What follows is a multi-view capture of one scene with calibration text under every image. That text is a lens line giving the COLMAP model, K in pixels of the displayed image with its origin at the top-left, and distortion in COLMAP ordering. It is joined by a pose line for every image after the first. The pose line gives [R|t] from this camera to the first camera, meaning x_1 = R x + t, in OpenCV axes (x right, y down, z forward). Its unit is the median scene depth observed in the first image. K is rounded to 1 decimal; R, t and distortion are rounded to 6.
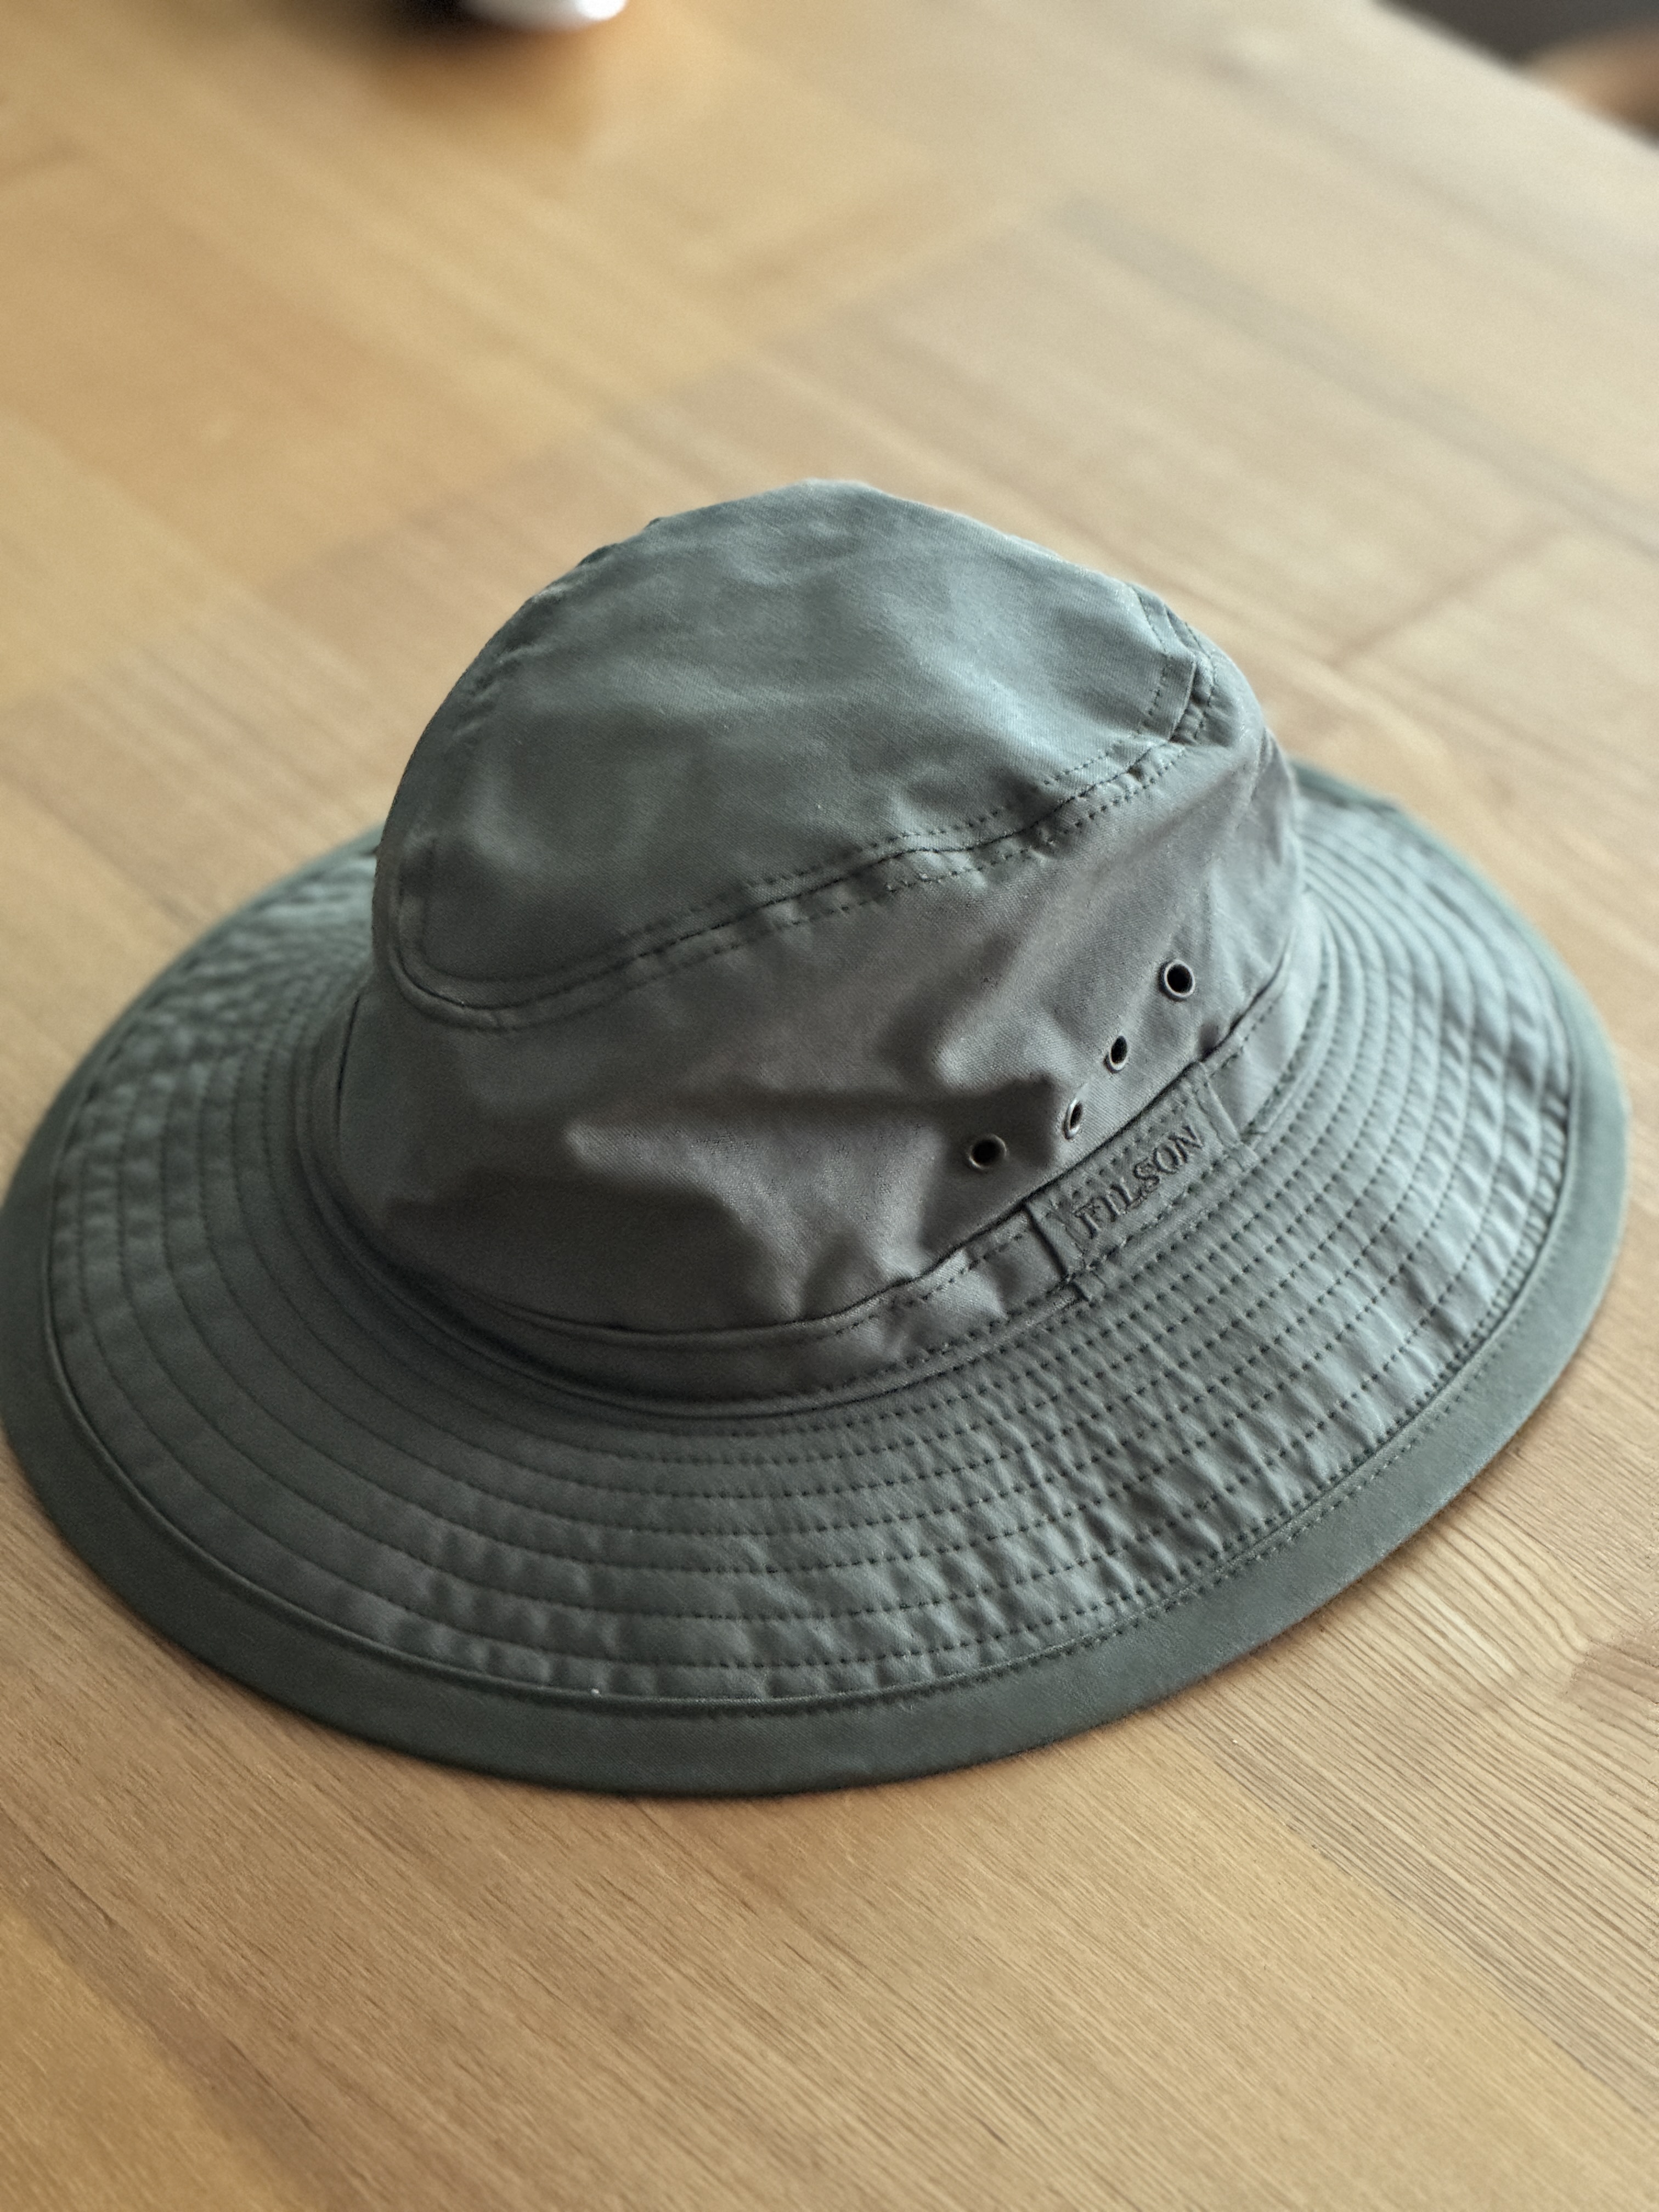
lens RADIAL K [[4958.0, 0, 829.5], [0, 4958.0, 1106.0], [0, 0, 1]] dist [-0.782676, 9.109741]
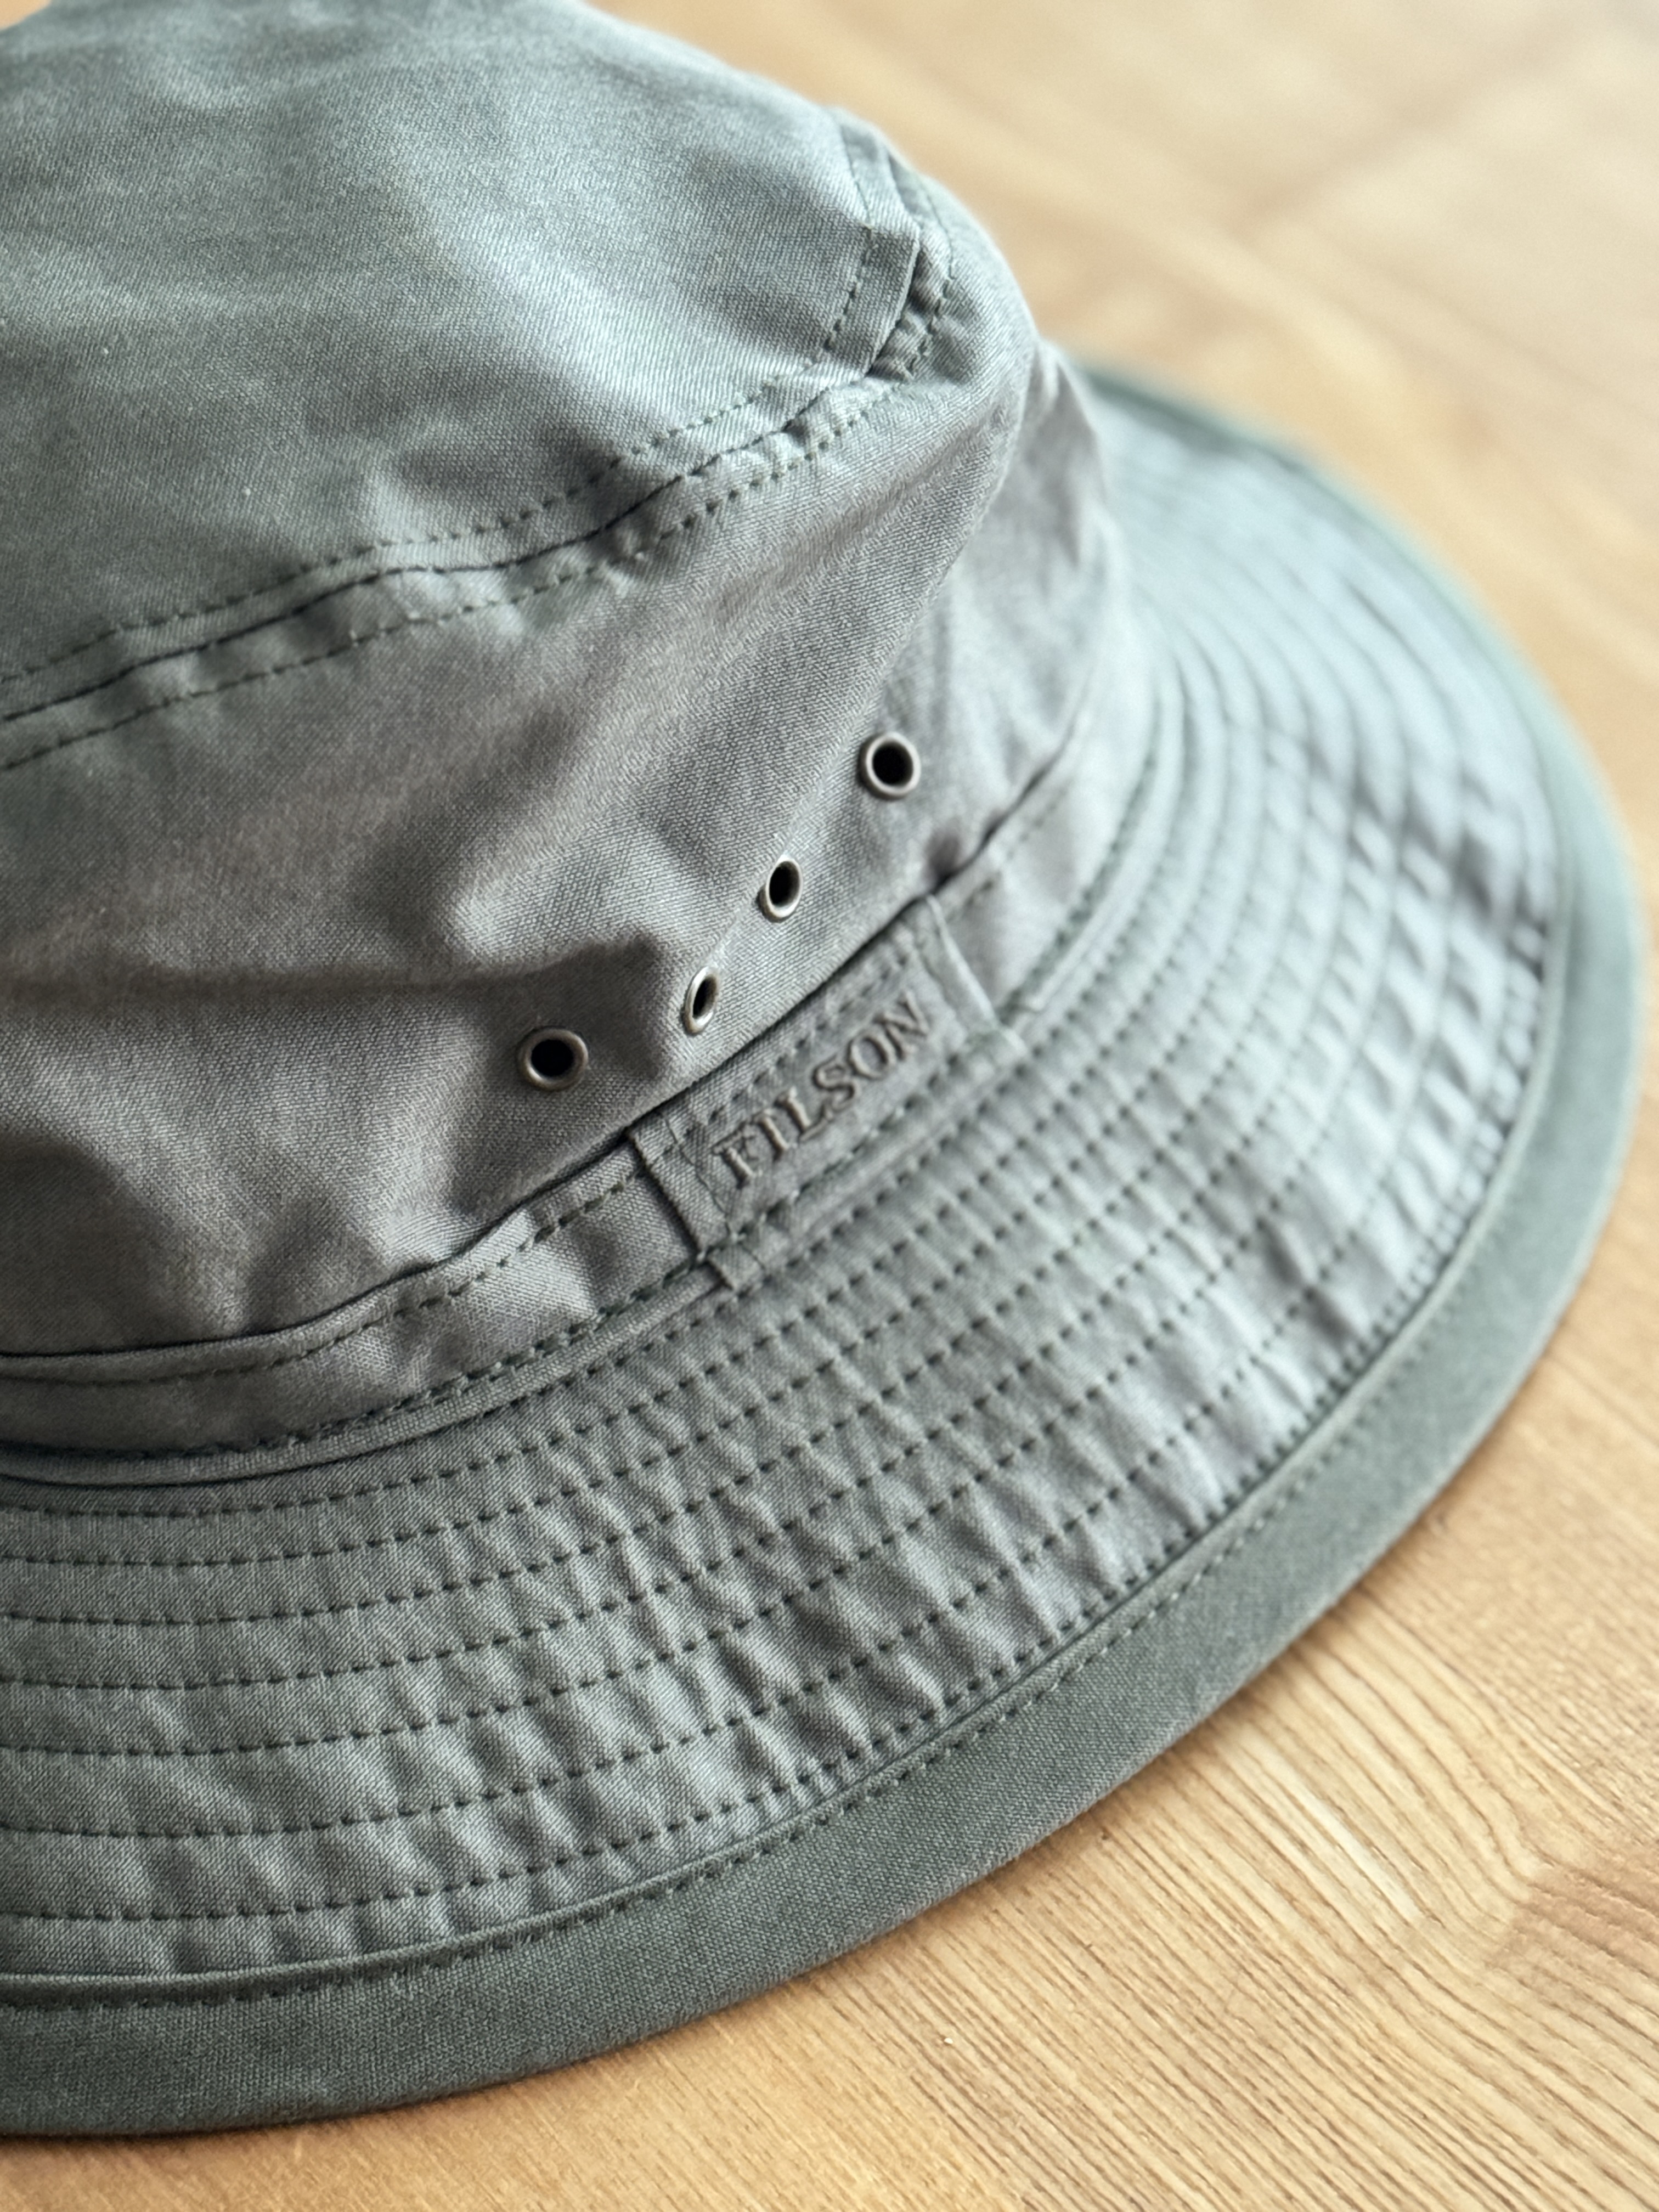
lens RADIAL K [[5707.3, 0, 828.9], [0, 5707.3, 1473.6], [0, 0, 1]] dist [-0.182056, 1.070388]
pose [[0.999969, 0.005038, 0.006080, 0.060741], [-0.005783, 0.991567, 0.129469, -0.030694], [-0.005377, -0.129500, 0.991565, 0.292862]]
